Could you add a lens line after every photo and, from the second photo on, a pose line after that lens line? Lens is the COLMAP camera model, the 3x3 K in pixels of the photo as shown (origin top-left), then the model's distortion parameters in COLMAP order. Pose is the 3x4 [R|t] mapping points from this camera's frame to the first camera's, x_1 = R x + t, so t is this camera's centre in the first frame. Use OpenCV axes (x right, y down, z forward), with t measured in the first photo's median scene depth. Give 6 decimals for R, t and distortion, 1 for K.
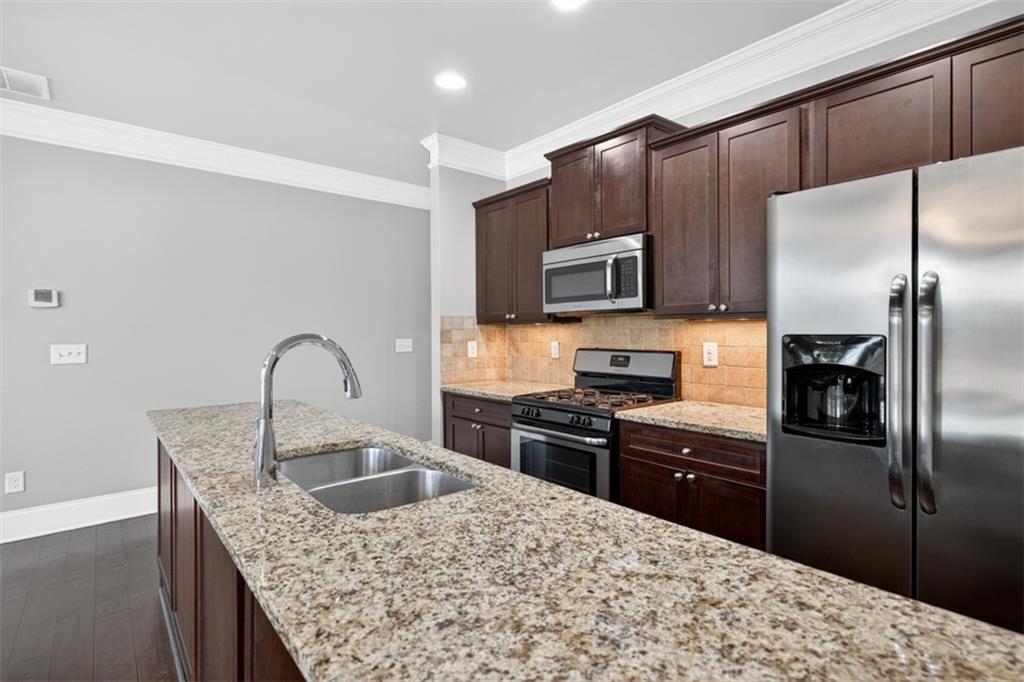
lens RADIAL K [[498.5, 0, 511.2], [0, 498.5, 335.0], [0, 0, 1]] dist [-0.001969, 0.001029]
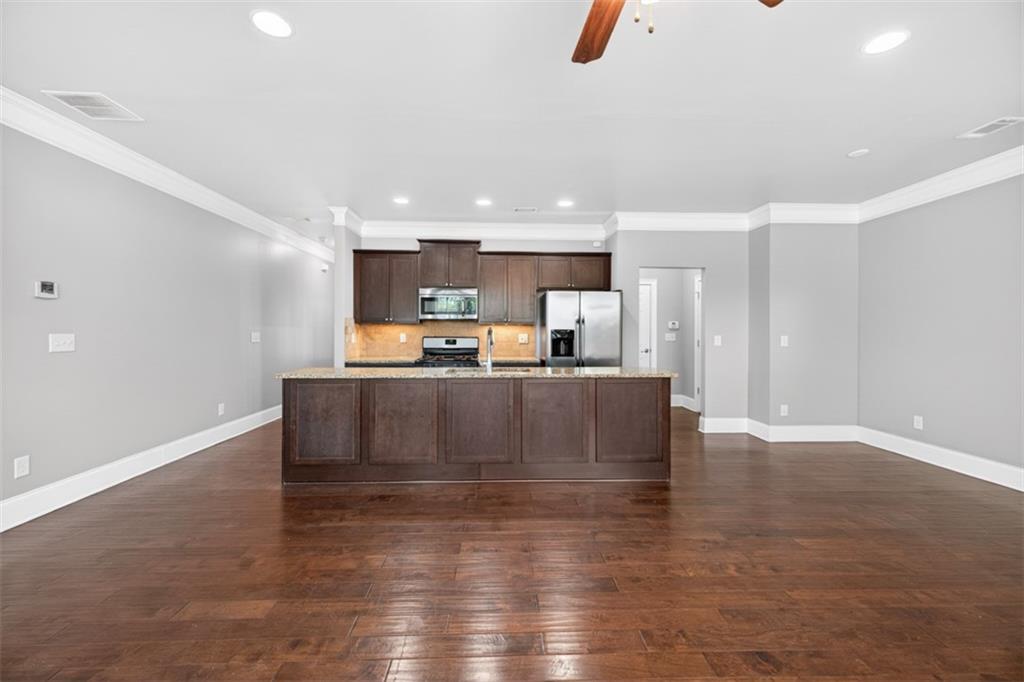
lens RADIAL K [[428.1, 0, 512.5], [0, 428.1, 334.4], [0, 0, 1]] dist [0.007095, 0.000057]
pose [[0.611227, 0.002562, 0.791451, -1.095359], [-0.002114, 0.999996, -0.001604, 0.021111], [-0.791453, -0.000692, 0.611230, -0.355924]]
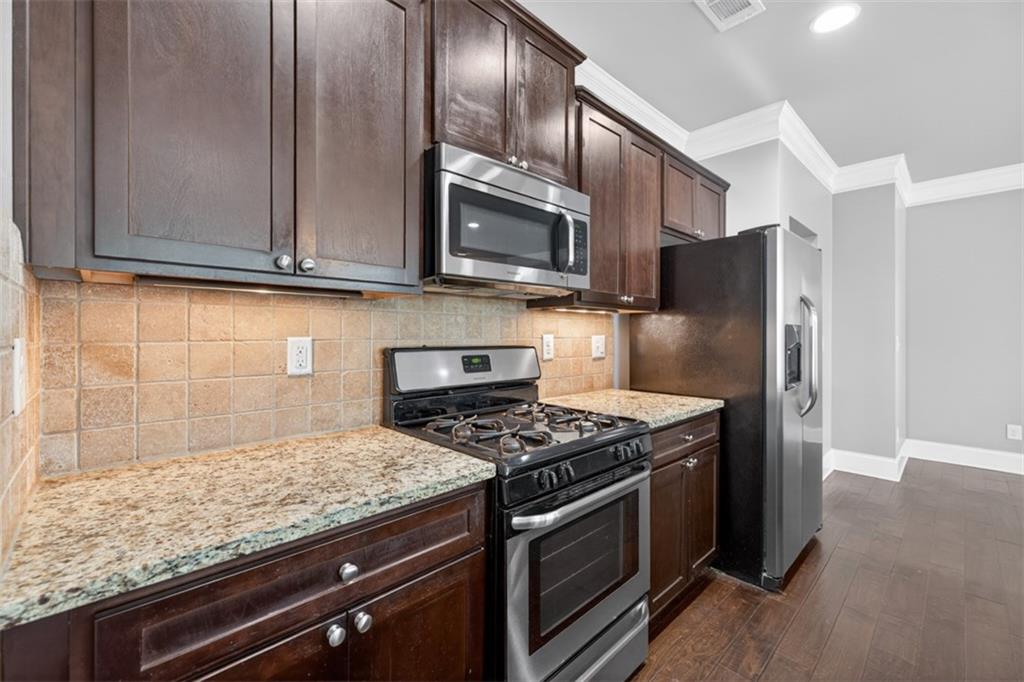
lens RADIAL K [[428.1, 0, 510.4], [0, 428.1, 335.4], [0, 0, 1]] dist [0.007095, 0.000057]
pose [[-0.055705, 0.002397, 0.998444, -0.350861], [0.005961, 0.999980, -0.002068, 0.016125], [-0.998429, 0.005837, -0.055718, 0.985508]]
